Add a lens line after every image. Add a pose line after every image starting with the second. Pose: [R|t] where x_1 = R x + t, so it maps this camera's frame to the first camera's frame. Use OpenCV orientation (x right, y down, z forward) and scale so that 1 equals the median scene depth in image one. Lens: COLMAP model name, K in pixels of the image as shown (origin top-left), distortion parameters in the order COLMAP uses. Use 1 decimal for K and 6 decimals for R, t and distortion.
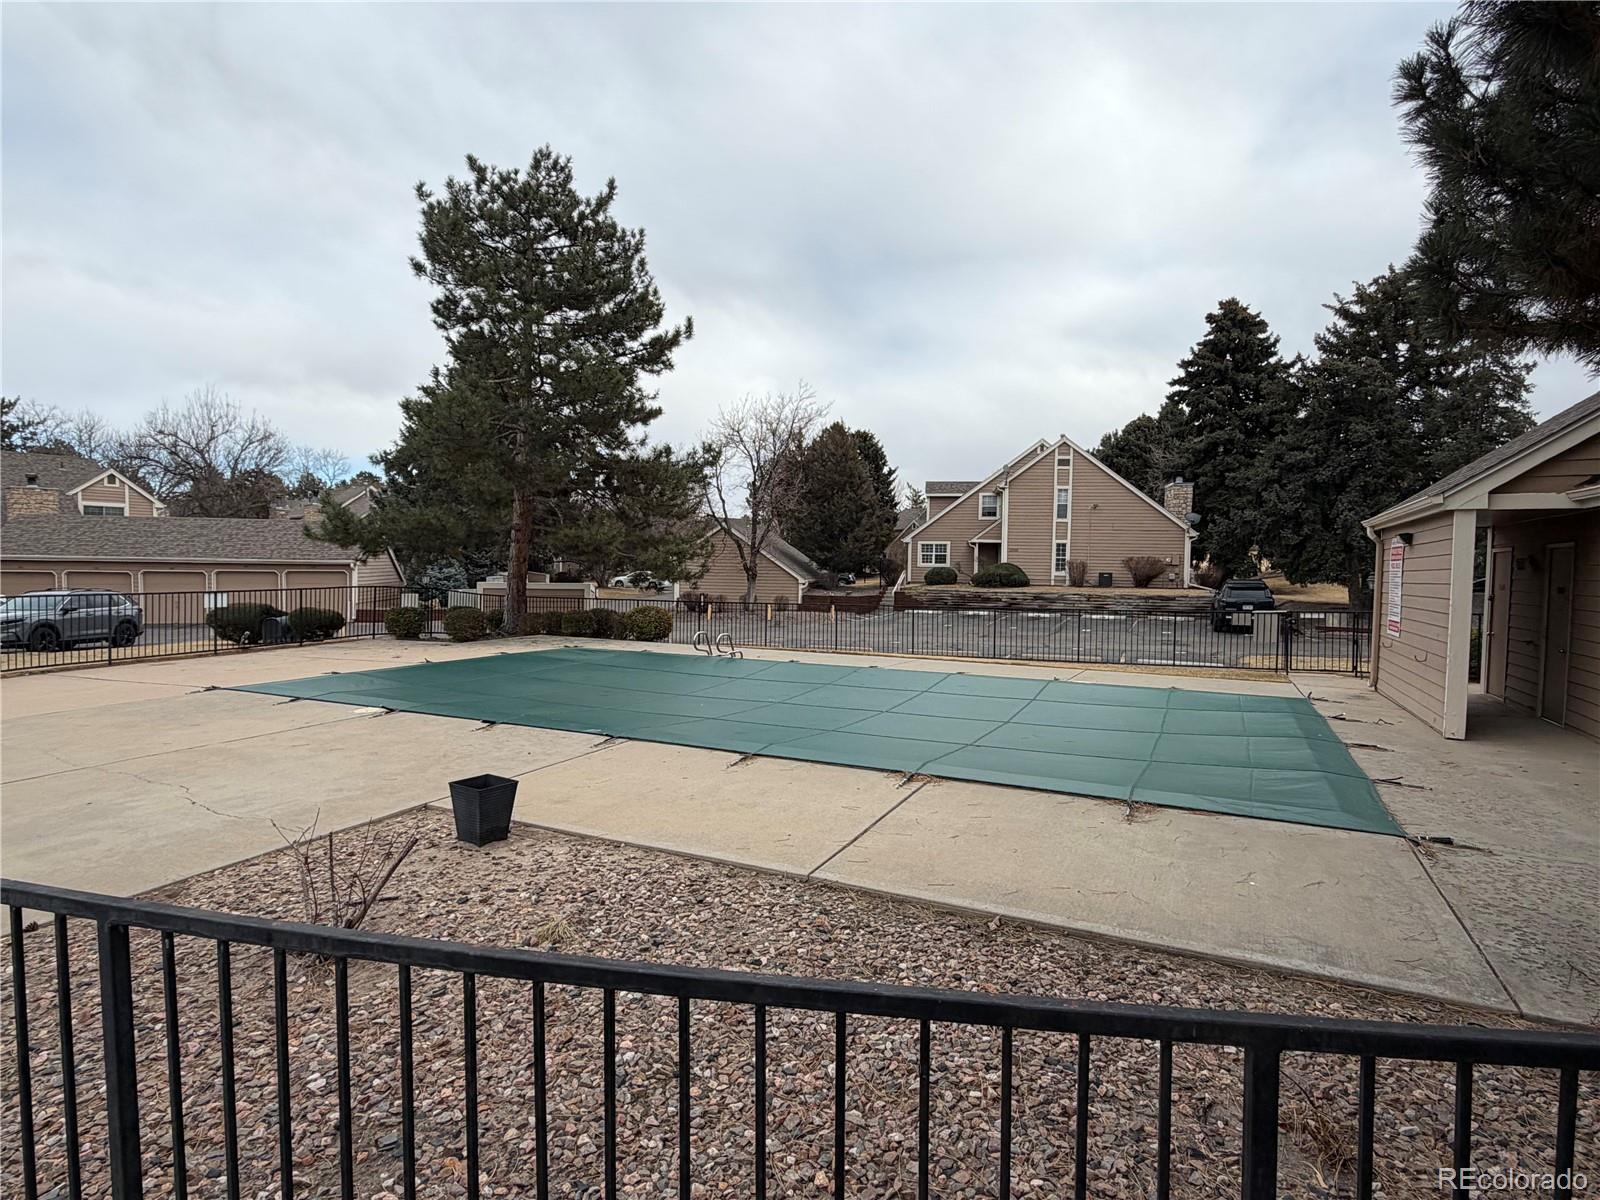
lens RADIAL K [[845.1, 0, 795.9], [0, 845.1, 609.6], [0, 0, 1]] dist [-0.004901, -0.000375]
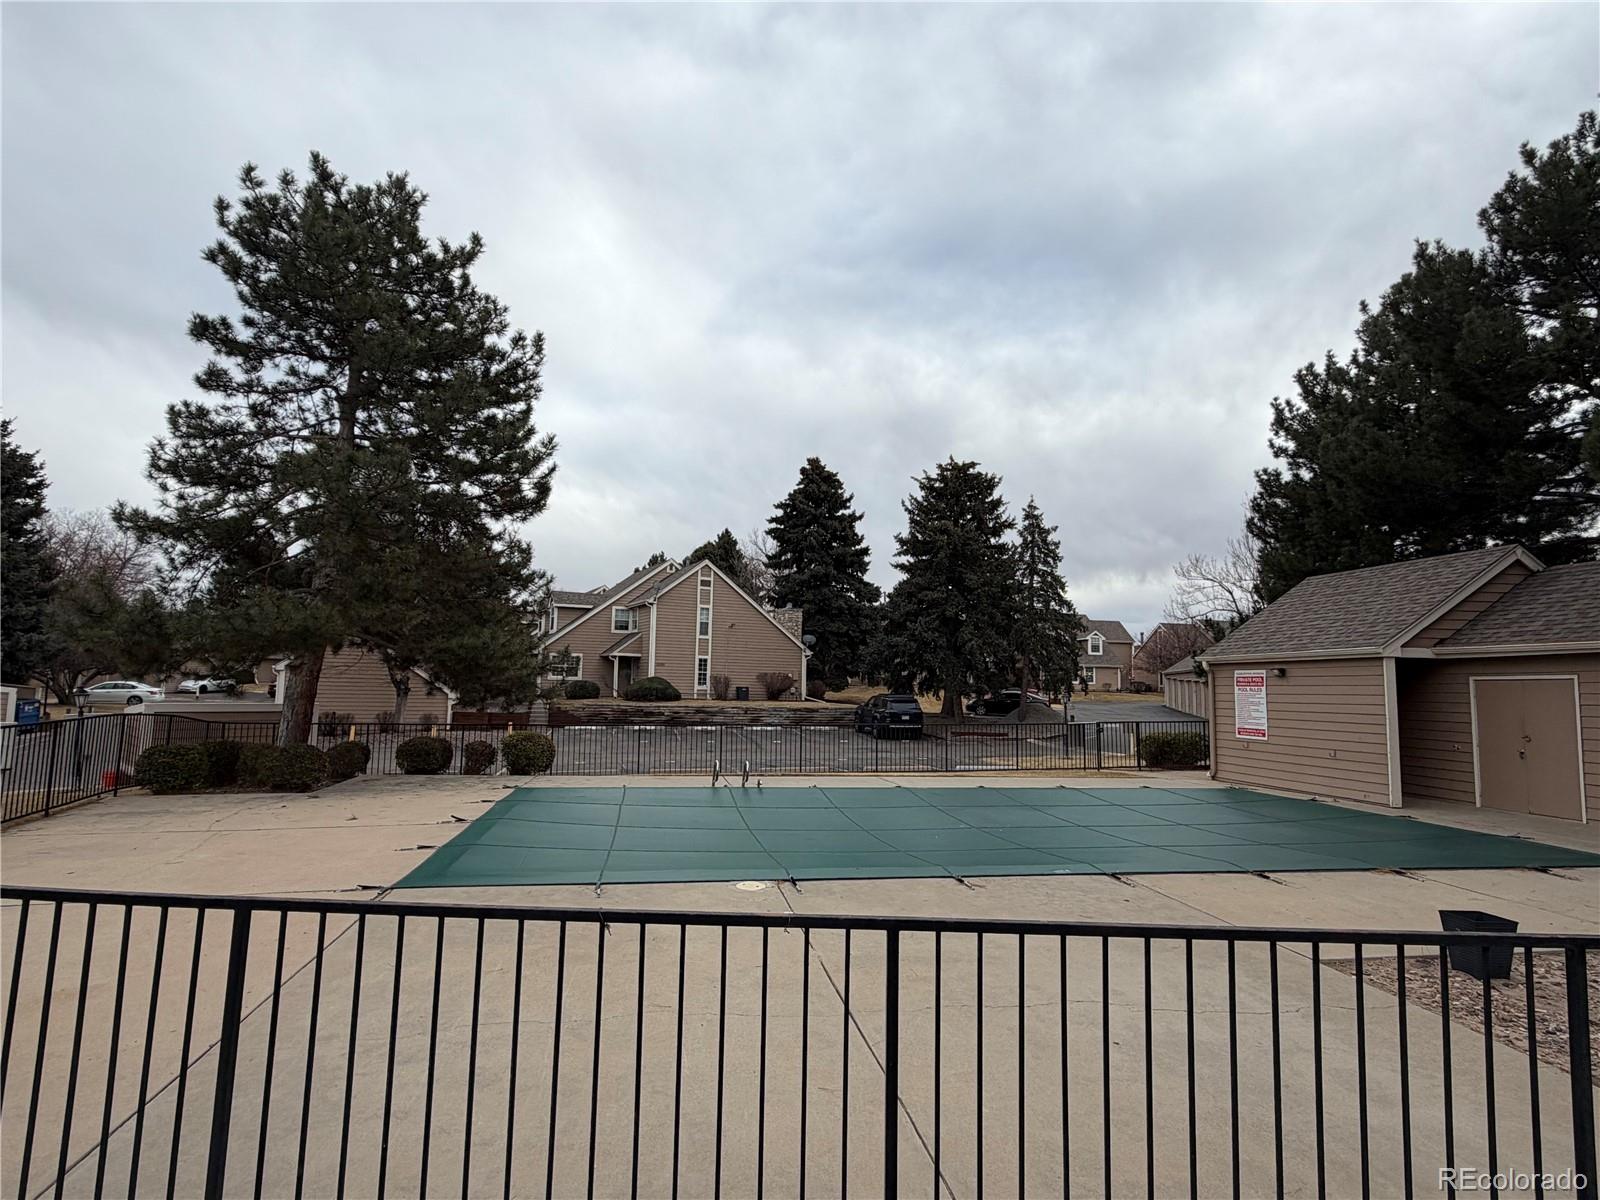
lens RADIAL K [[845.1, 0, 795.9], [0, 845.1, 609.6], [0, 0, 1]] dist [-0.004901, -0.000375]
pose [[0.816480, 0.054071, 0.574836, -0.206073], [0.020735, 0.992217, -0.122782, -0.007645], [-0.577001, 0.112169, 0.809004, 0.075020]]
